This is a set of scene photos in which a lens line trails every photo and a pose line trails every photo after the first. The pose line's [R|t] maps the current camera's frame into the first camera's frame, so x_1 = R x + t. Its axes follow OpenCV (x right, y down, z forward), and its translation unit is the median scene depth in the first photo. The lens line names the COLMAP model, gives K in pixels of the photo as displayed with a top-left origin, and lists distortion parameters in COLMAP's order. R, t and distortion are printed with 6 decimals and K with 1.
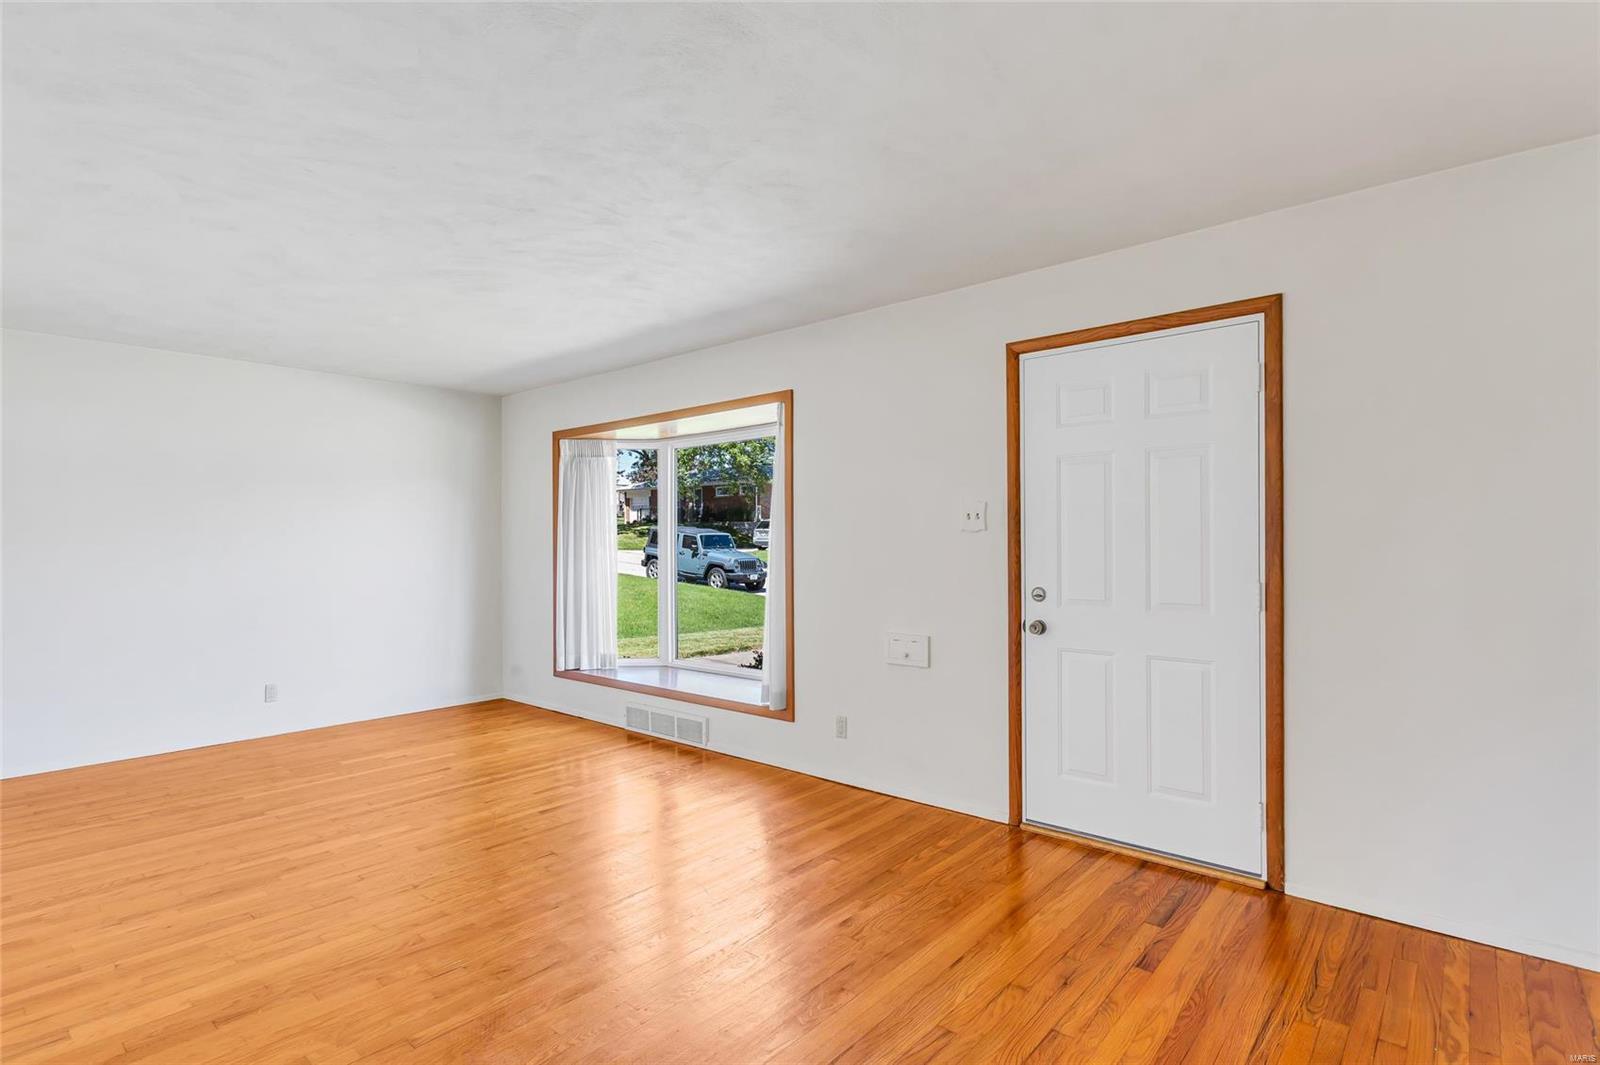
lens RADIAL K [[778.6, 0, 792.3], [0, 778.6, 534.6], [0, 0, 1]] dist [-0.001487, 0.001707]
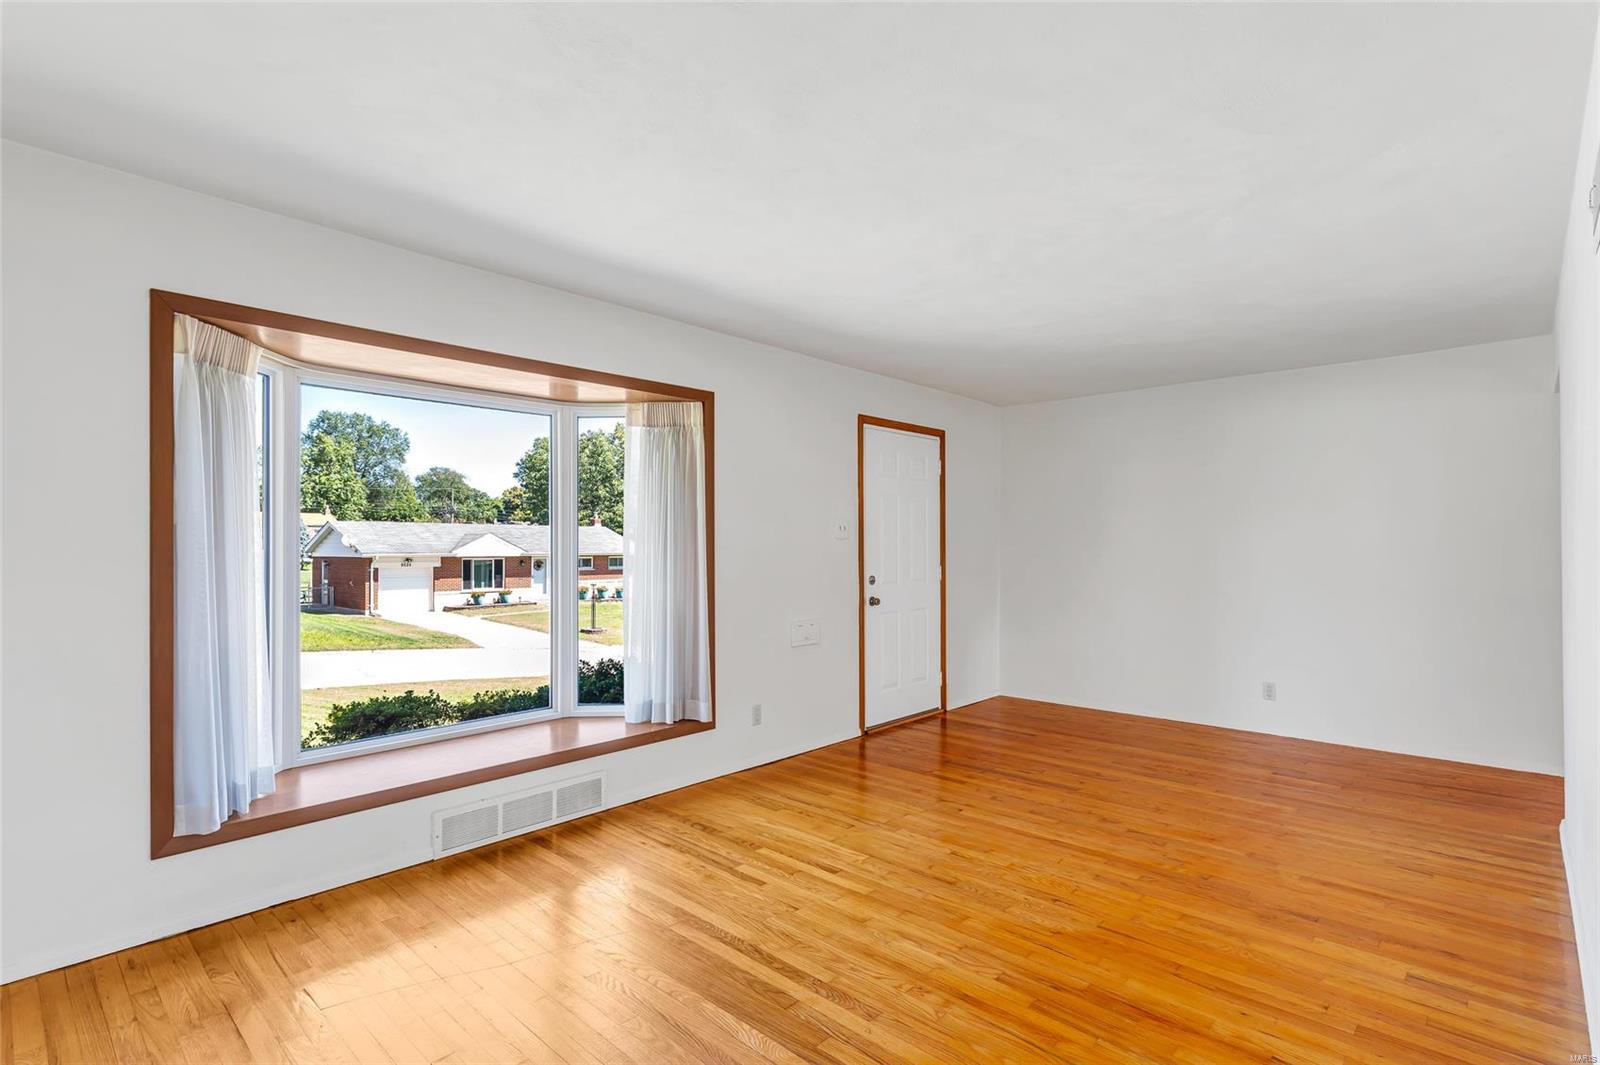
lens RADIAL K [[778.6, 0, 786.2], [0, 778.6, 542.5], [0, 0, 1]] dist [-0.001487, 0.001707]
pose [[0.046213, 0.007402, 0.998904, -1.099648], [-0.005096, 0.999961, -0.007174, 0.012501], [-0.998919, -0.004758, 0.046249, 0.967552]]
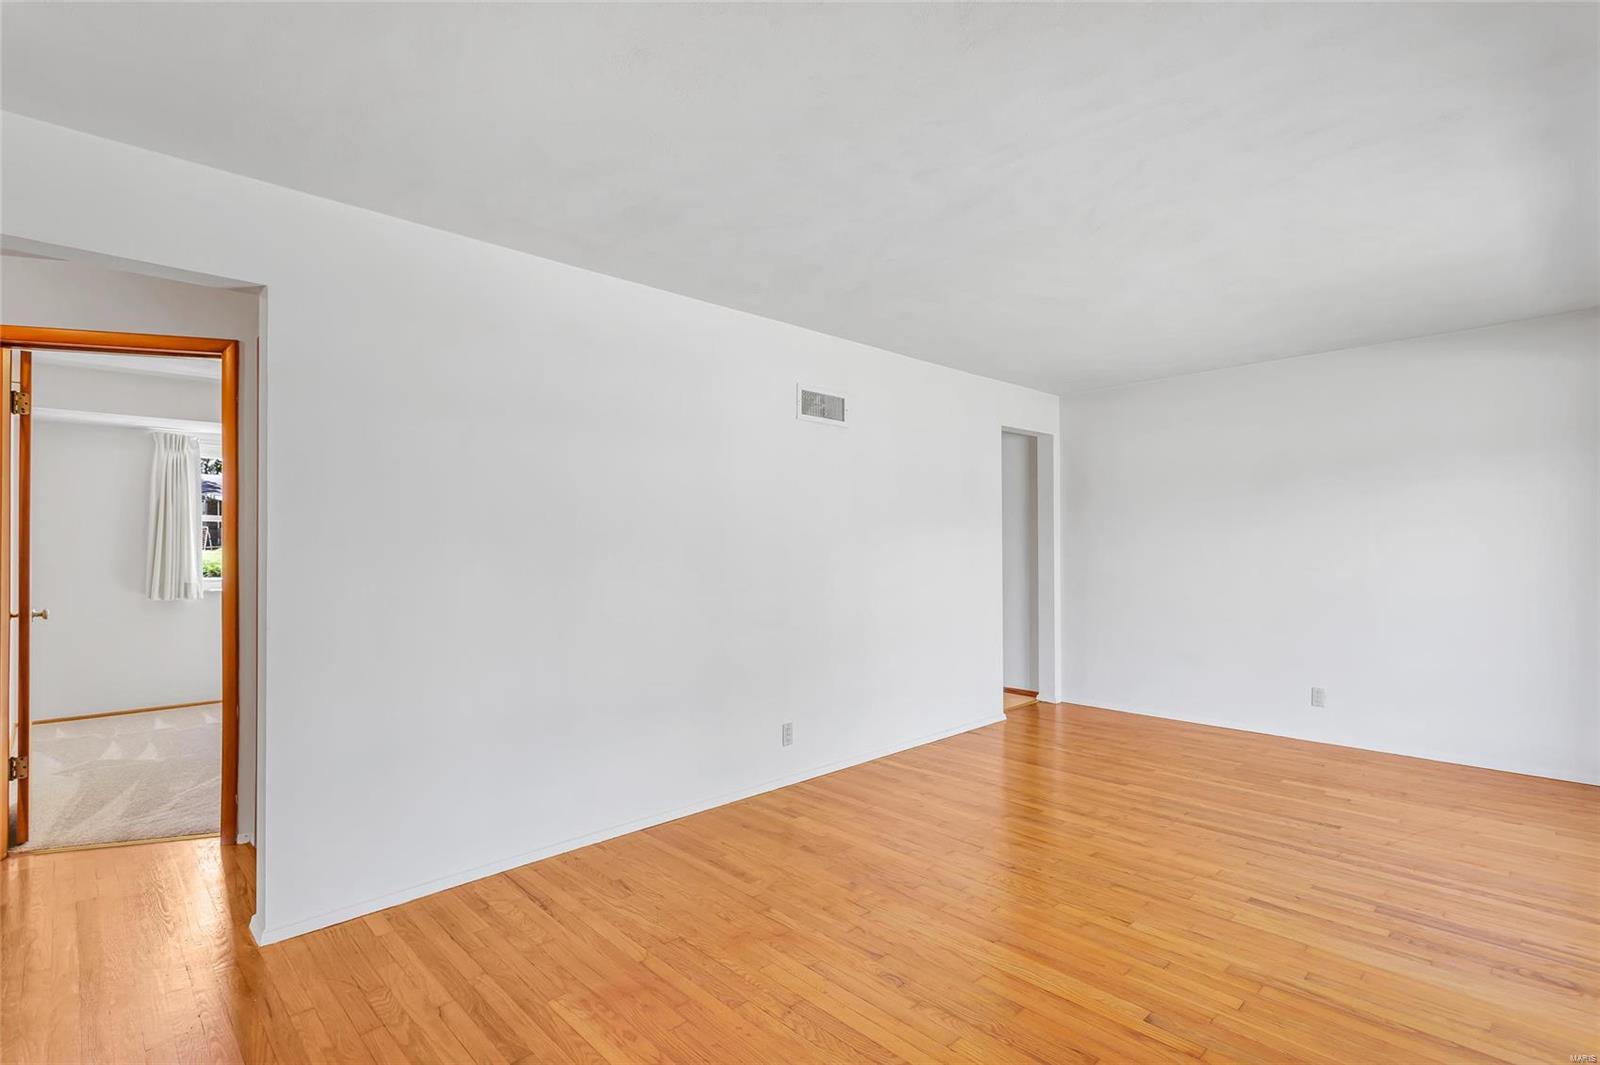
lens RADIAL K [[778.6, 0, 797.5], [0, 778.6, 533.3], [0, 0, 1]] dist [-0.001487, 0.001707]
pose [[-0.081547, -0.007045, -0.996645, 0.436381], [0.011804, 0.999898, -0.008034, 0.006605], [0.996600, -0.012420, -0.081455, 0.601680]]
